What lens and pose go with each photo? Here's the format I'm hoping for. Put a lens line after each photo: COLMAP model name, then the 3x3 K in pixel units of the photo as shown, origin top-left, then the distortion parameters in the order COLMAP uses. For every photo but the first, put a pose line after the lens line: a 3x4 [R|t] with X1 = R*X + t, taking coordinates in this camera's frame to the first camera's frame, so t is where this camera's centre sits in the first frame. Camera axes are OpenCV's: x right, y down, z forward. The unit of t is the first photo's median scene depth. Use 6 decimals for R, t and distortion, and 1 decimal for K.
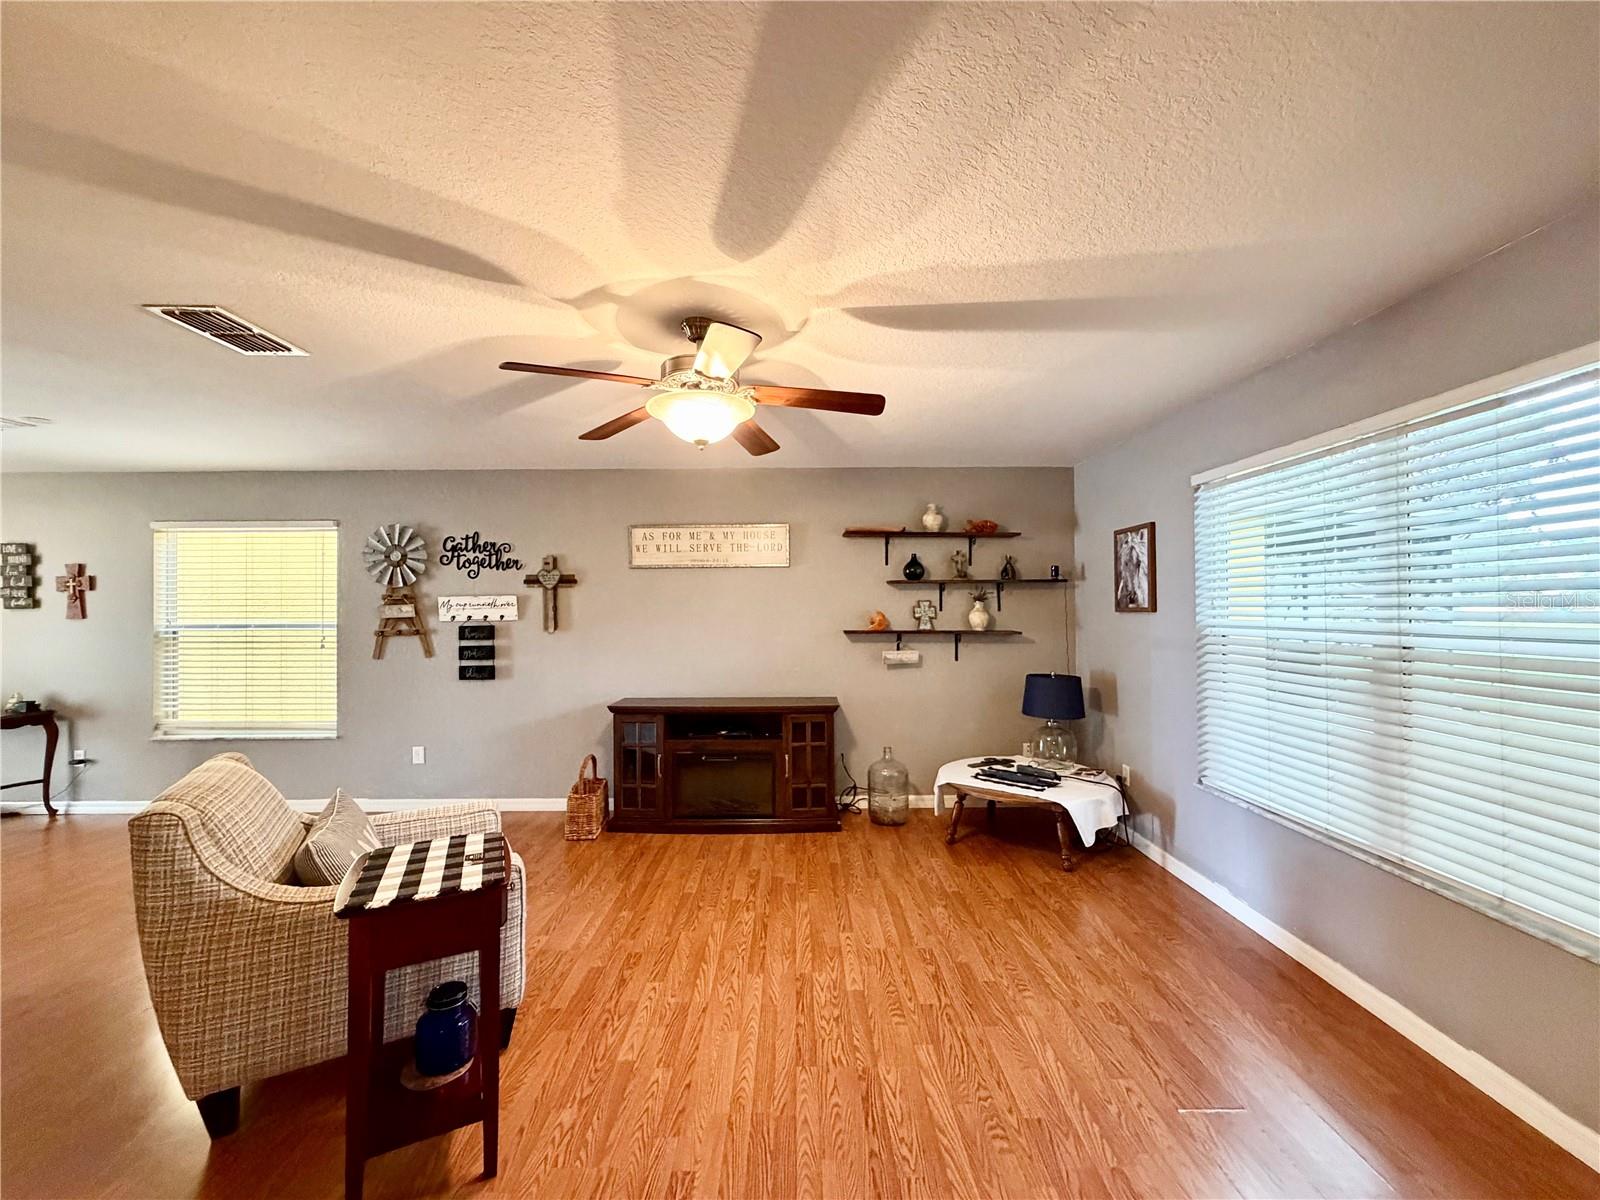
lens RADIAL K [[641.2, 0, 803.6], [0, 641.2, 592.6], [0, 0, 1]] dist [-0.011360, -0.000072]
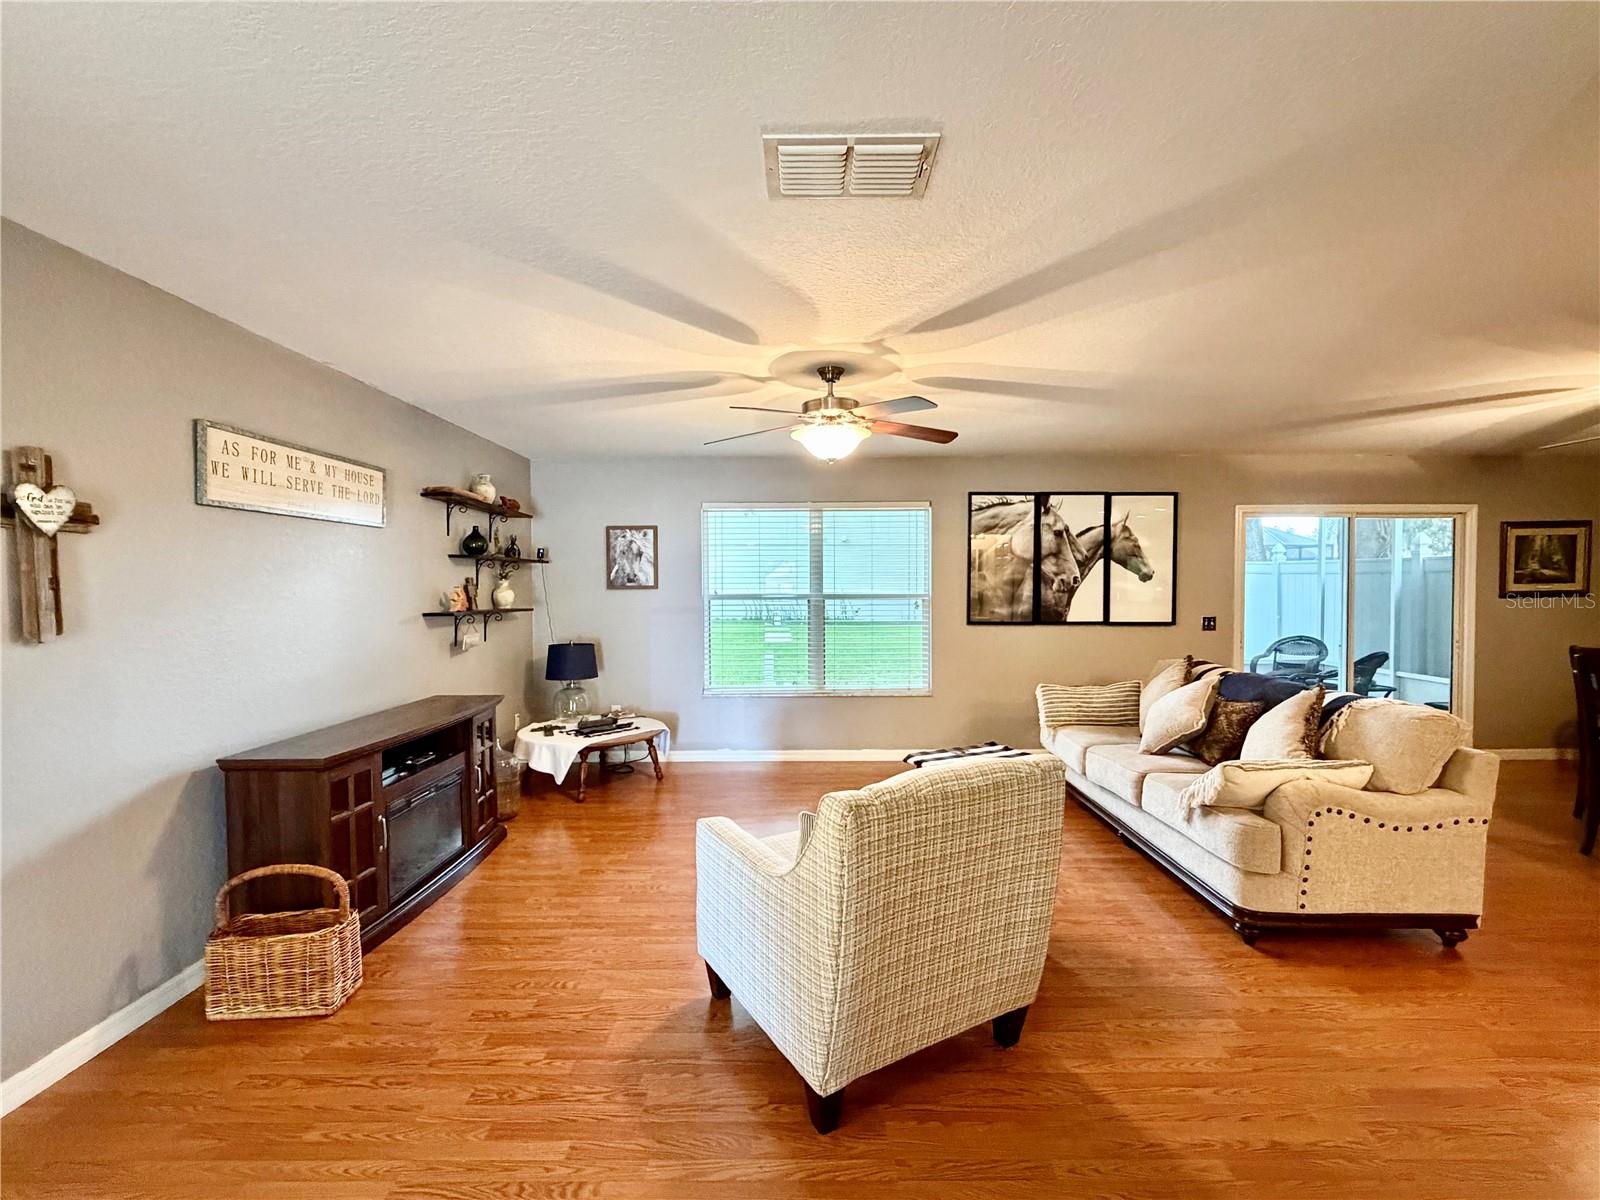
lens RADIAL K [[717.9, 0, 804.7], [0, 717.9, 600.3], [0, 0, 1]] dist [0.000978, -0.000778]
pose [[0.007868, -0.016291, 0.999836, -0.888435], [-0.023064, 0.999598, 0.016469, 0.018034], [-0.999703, -0.023190, 0.007489, 0.554018]]
